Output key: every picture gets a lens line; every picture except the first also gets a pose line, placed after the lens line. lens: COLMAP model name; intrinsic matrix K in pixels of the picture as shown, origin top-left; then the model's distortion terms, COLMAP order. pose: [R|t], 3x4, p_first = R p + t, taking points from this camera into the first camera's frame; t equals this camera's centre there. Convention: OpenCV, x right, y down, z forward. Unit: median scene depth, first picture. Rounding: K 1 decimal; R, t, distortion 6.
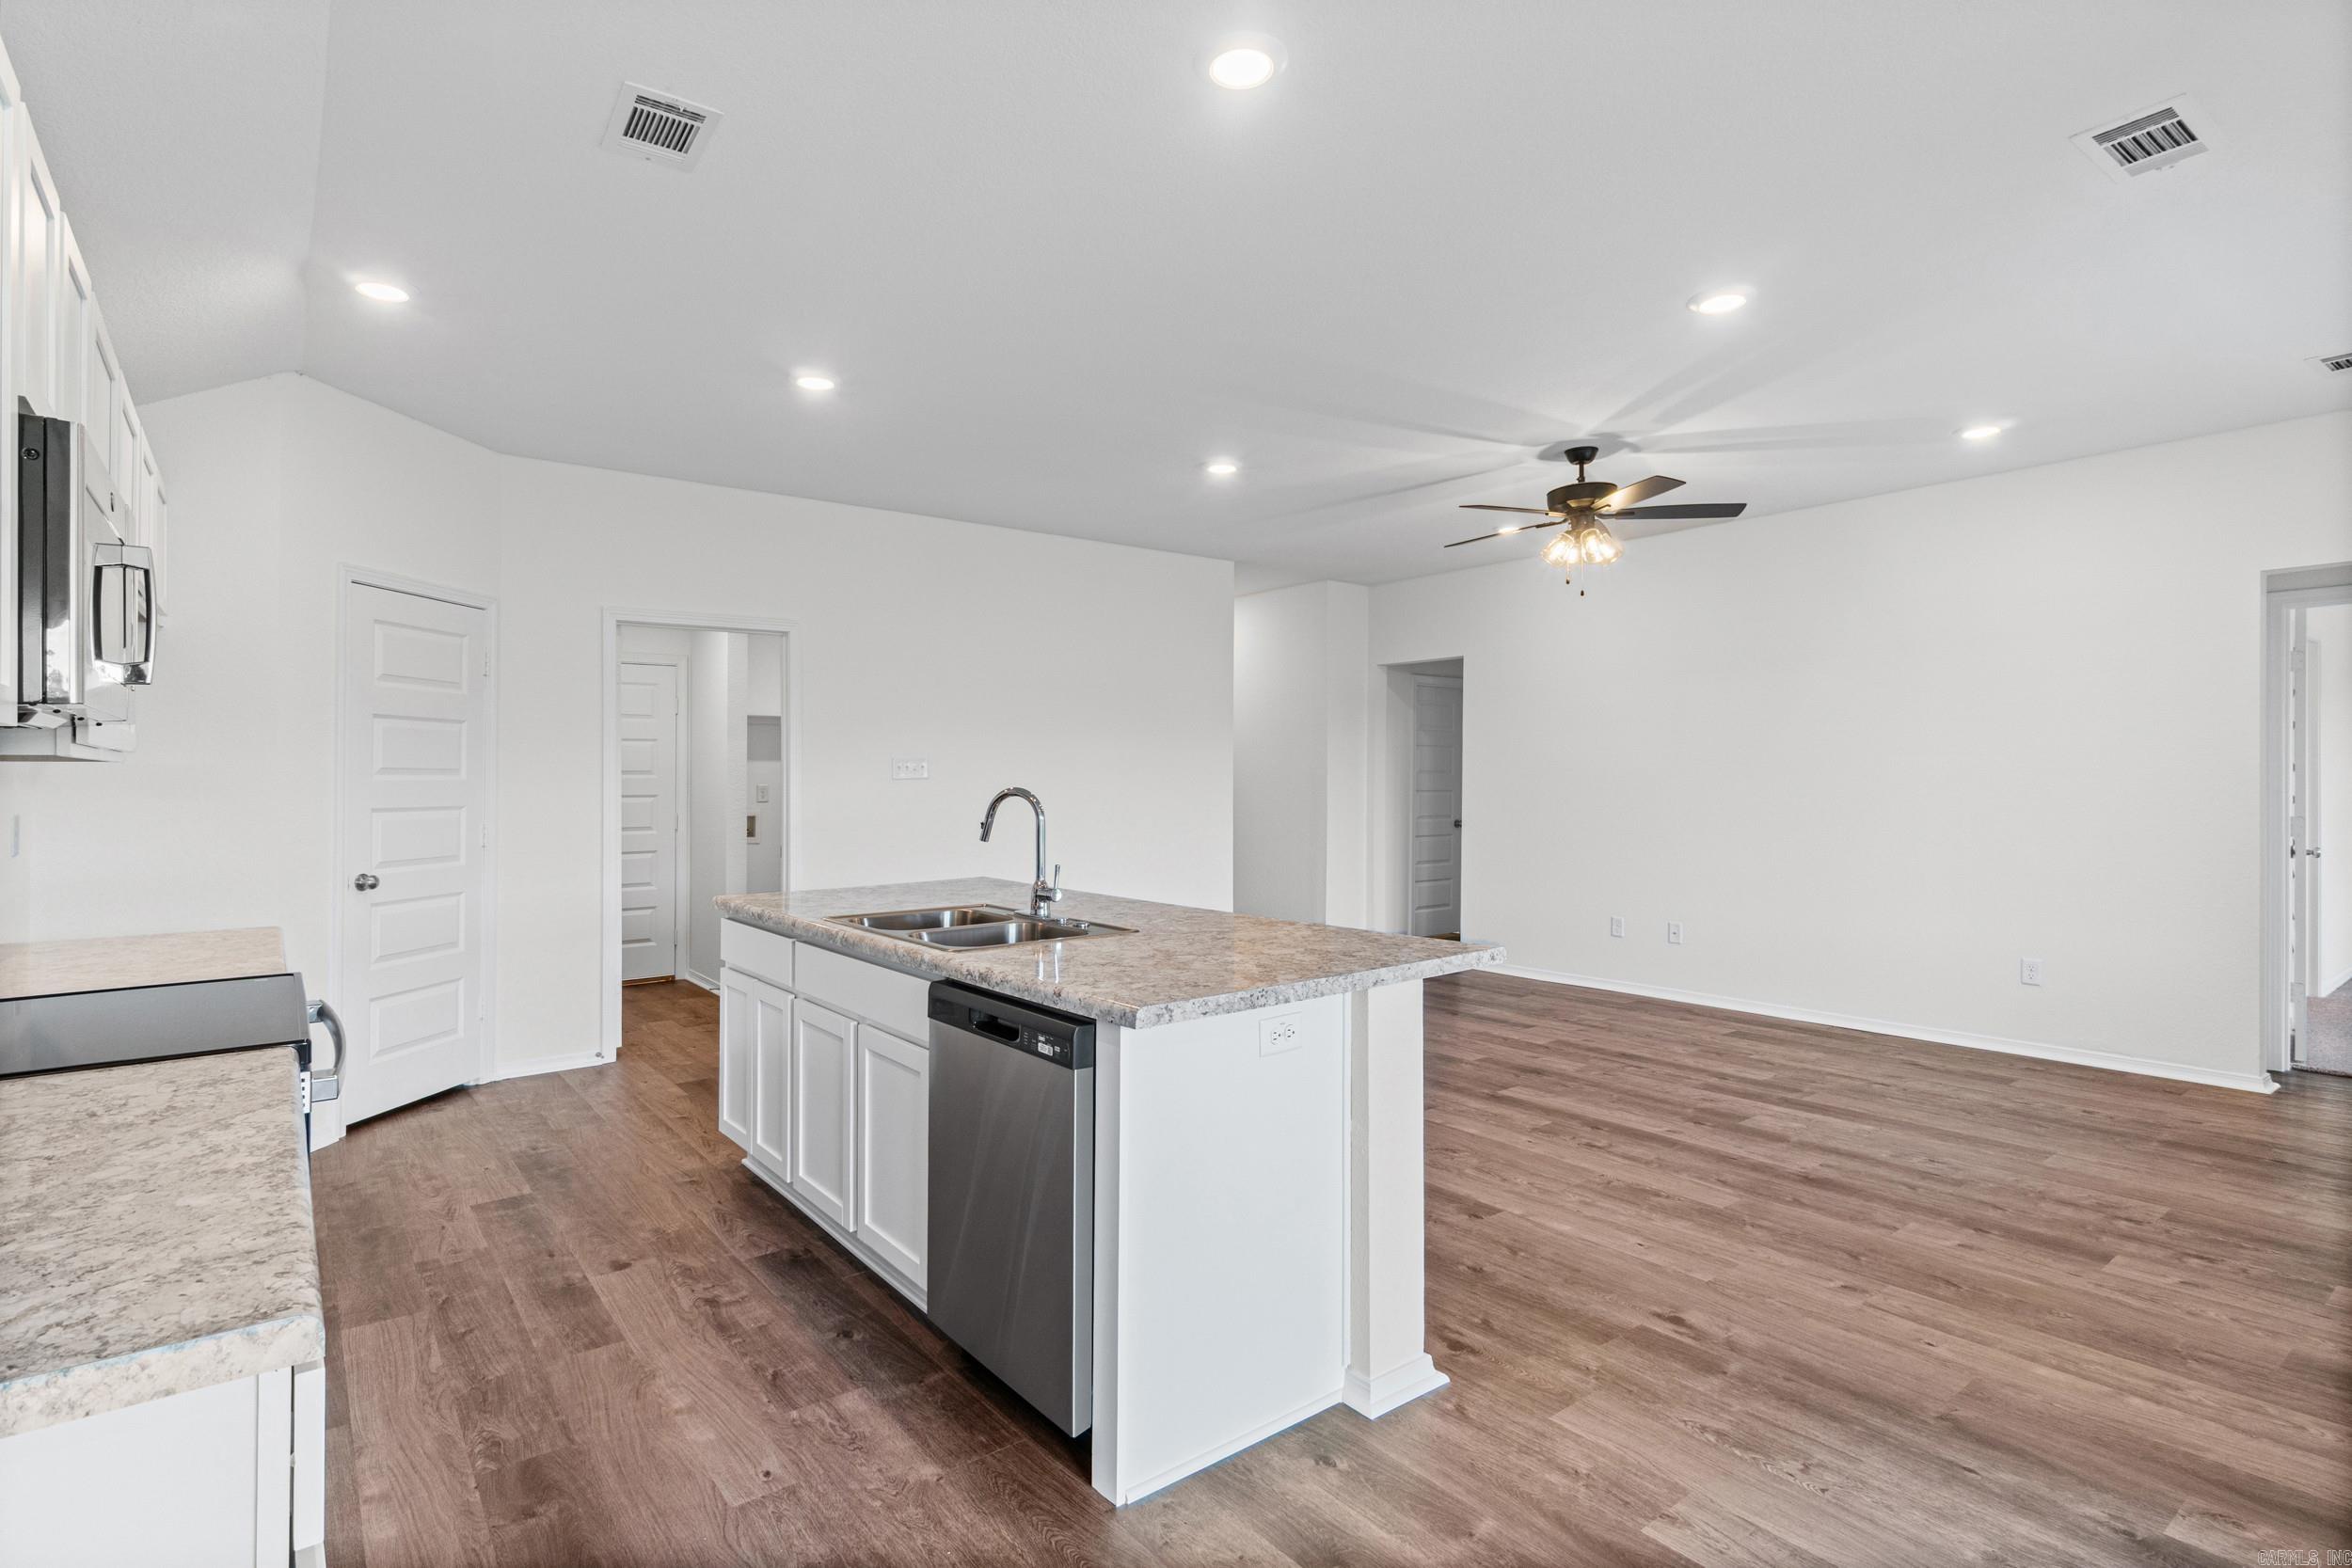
lens RADIAL K [[1150.3, 0, 1156.8], [0, 1150.3, 783.2], [0, 0, 1]] dist [0.001452, 0.001078]
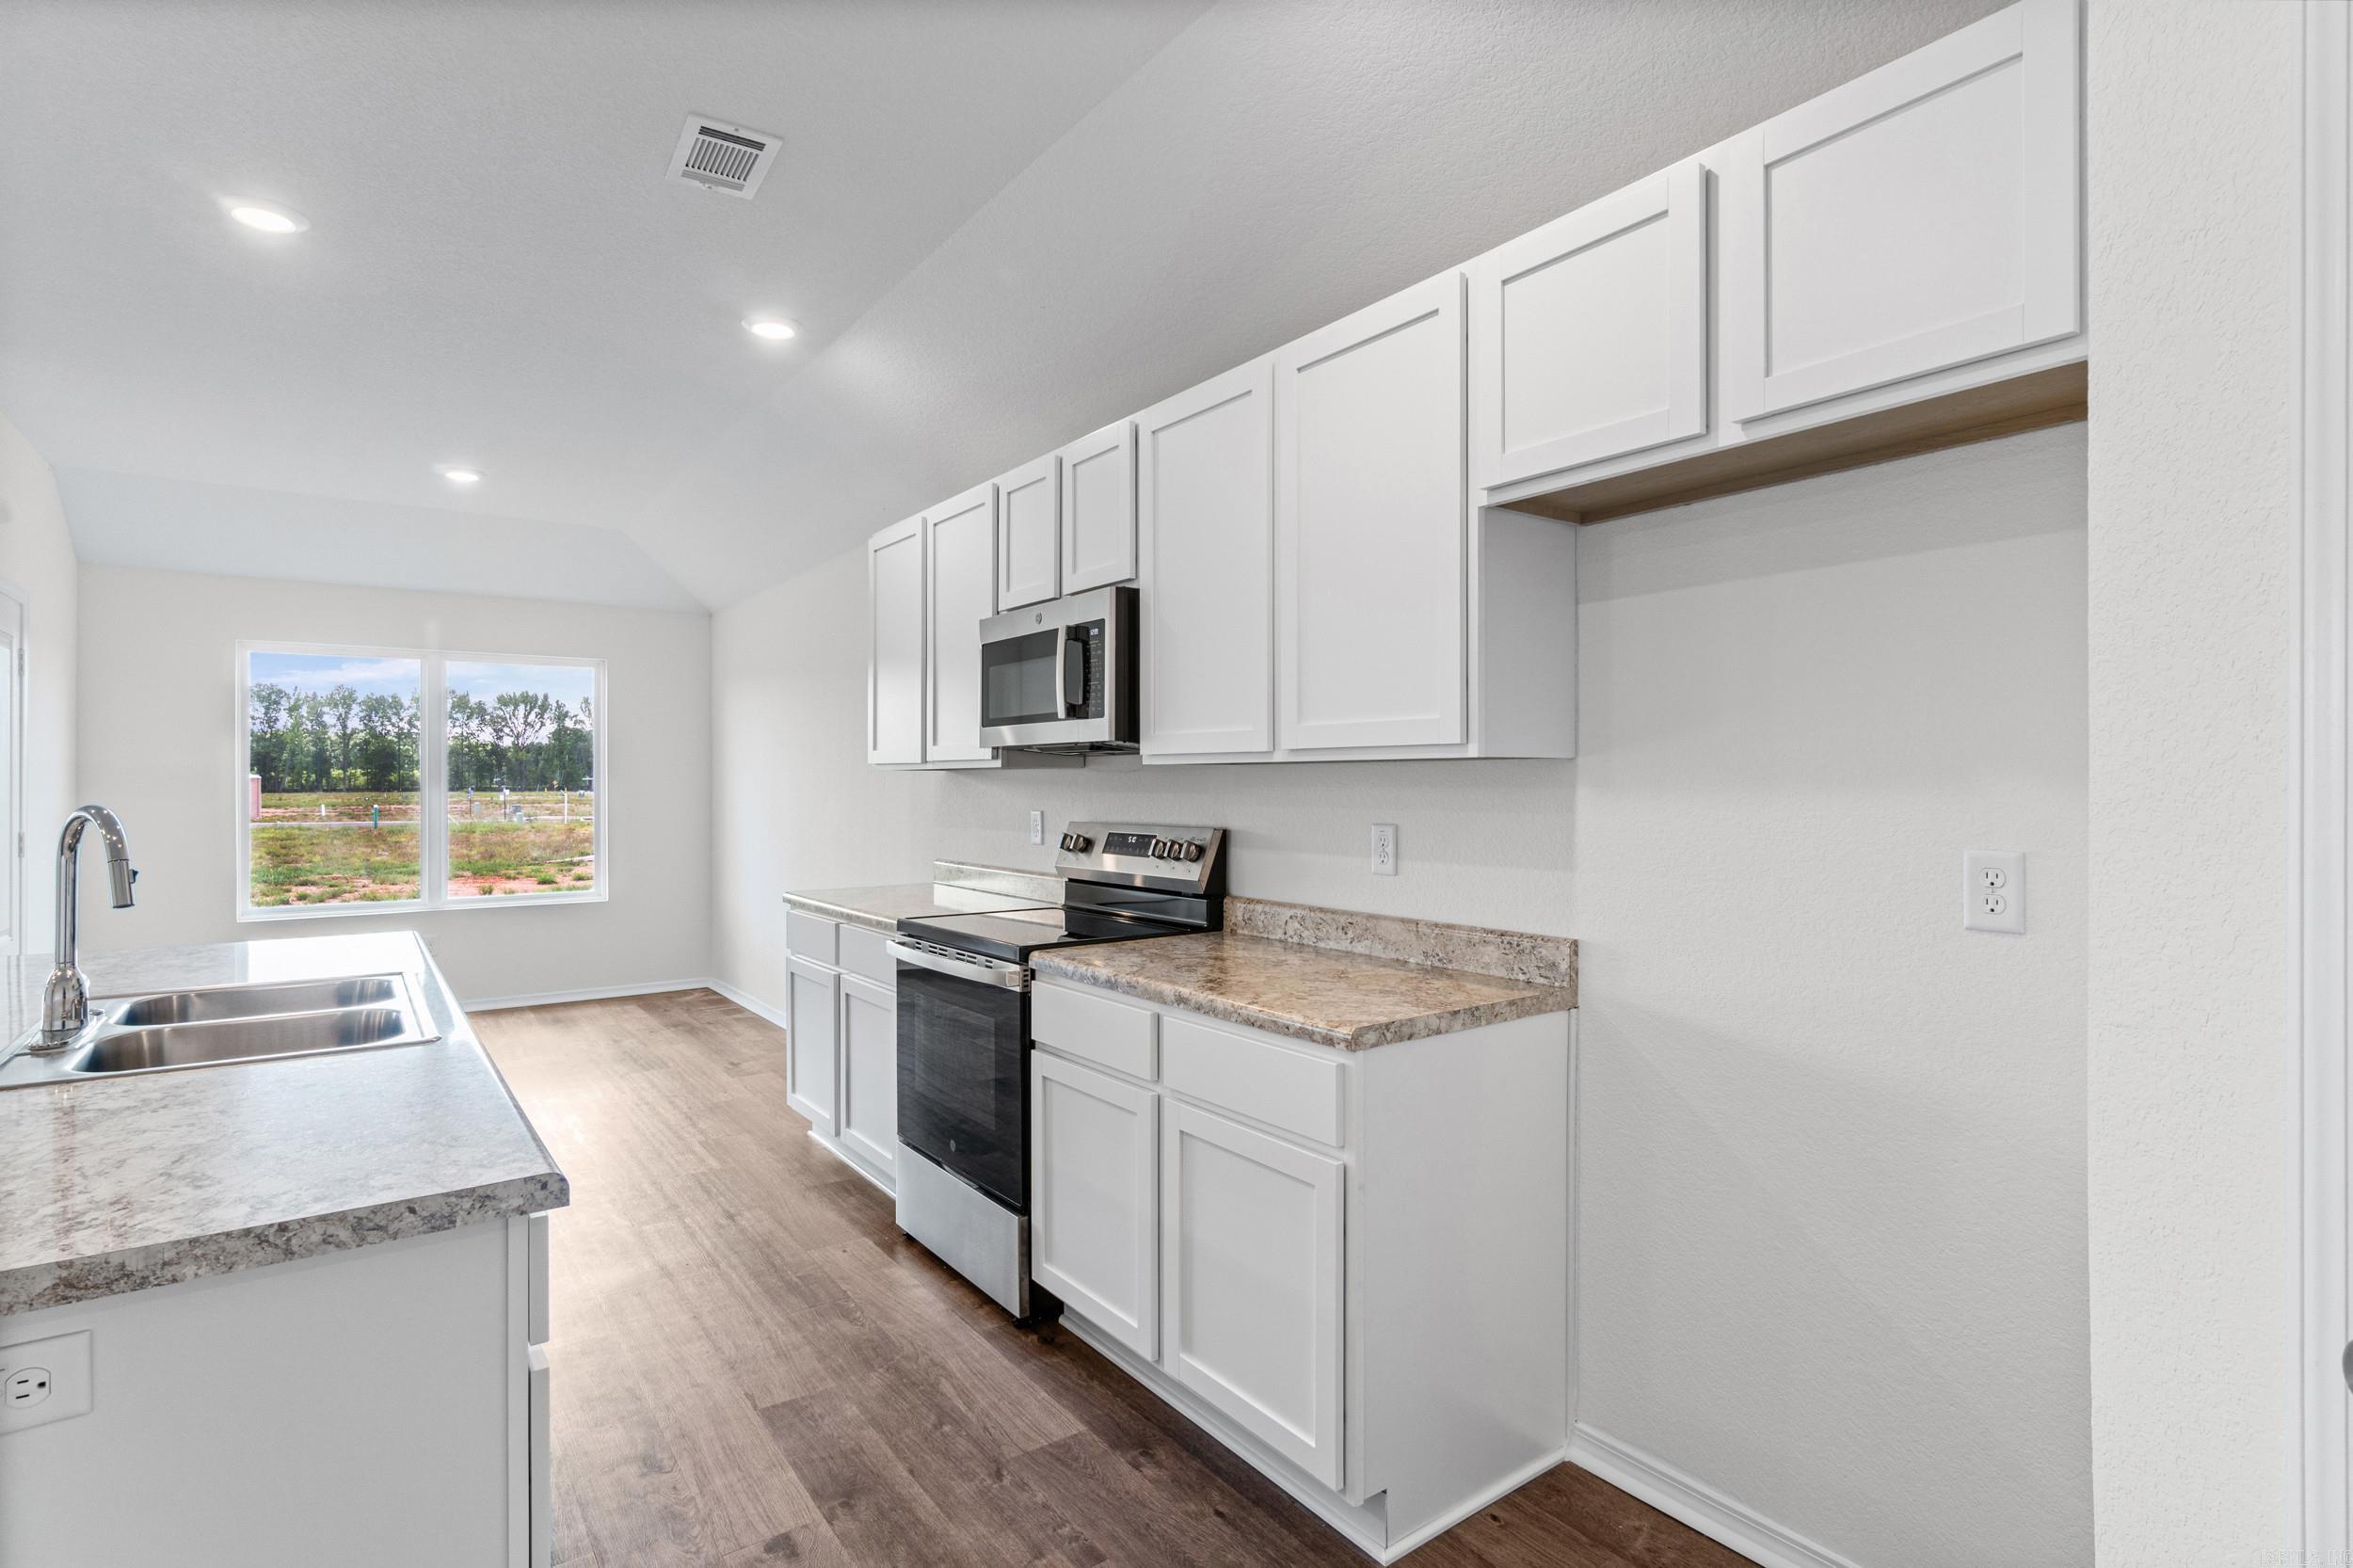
lens RADIAL K [[1150.8, 0, 1157.3], [0, 1150.8, 783.2], [0, 0, 1]] dist [0.001452, 0.001078]
pose [[-0.999514, 0.003965, 0.030934, -0.518329], [0.004163, 0.999971, 0.006350, -0.006367], [-0.030908, 0.006476, -0.999501, 1.215406]]
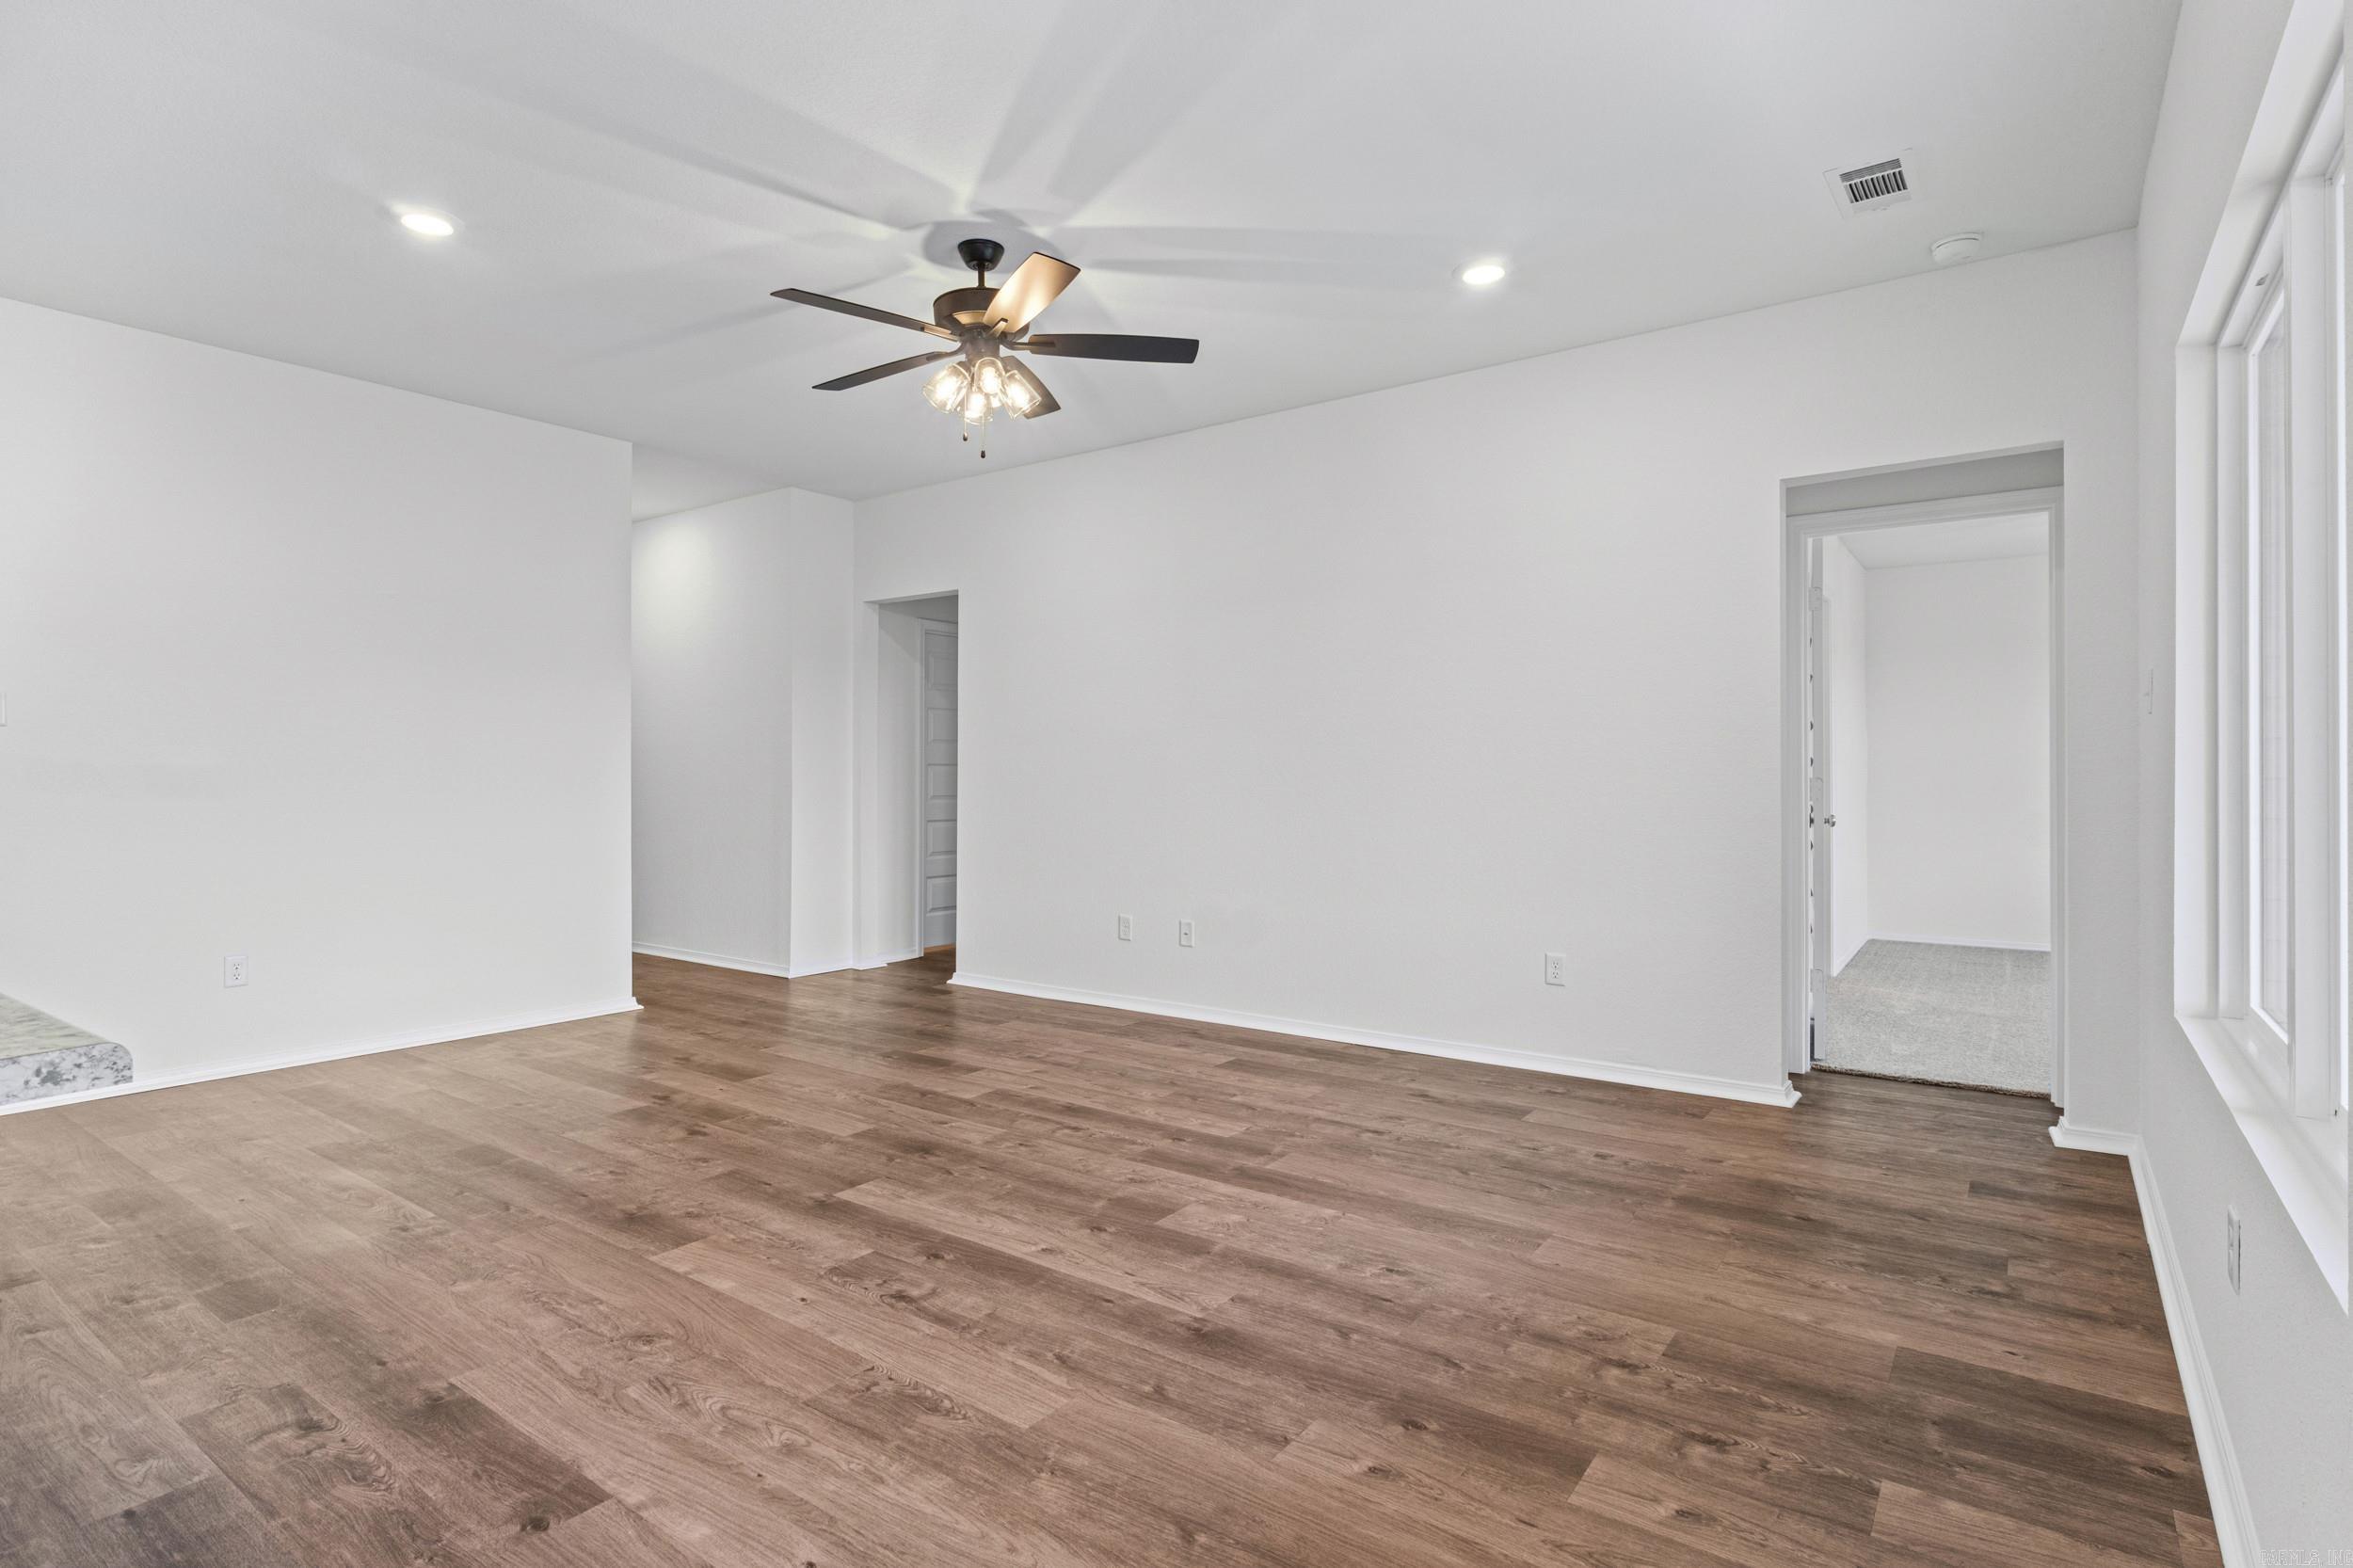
lens RADIAL K [[1188.7, 0, 1156.7], [0, 1188.7, 771.8], [0, 0, 1]] dist [-0.006391, 0.000433]
pose [[0.960987, 0.001905, 0.276586, 0.325253], [-0.000233, 0.999981, -0.006080, 0.036783], [-0.276593, 0.005779, 0.960970, 0.342366]]
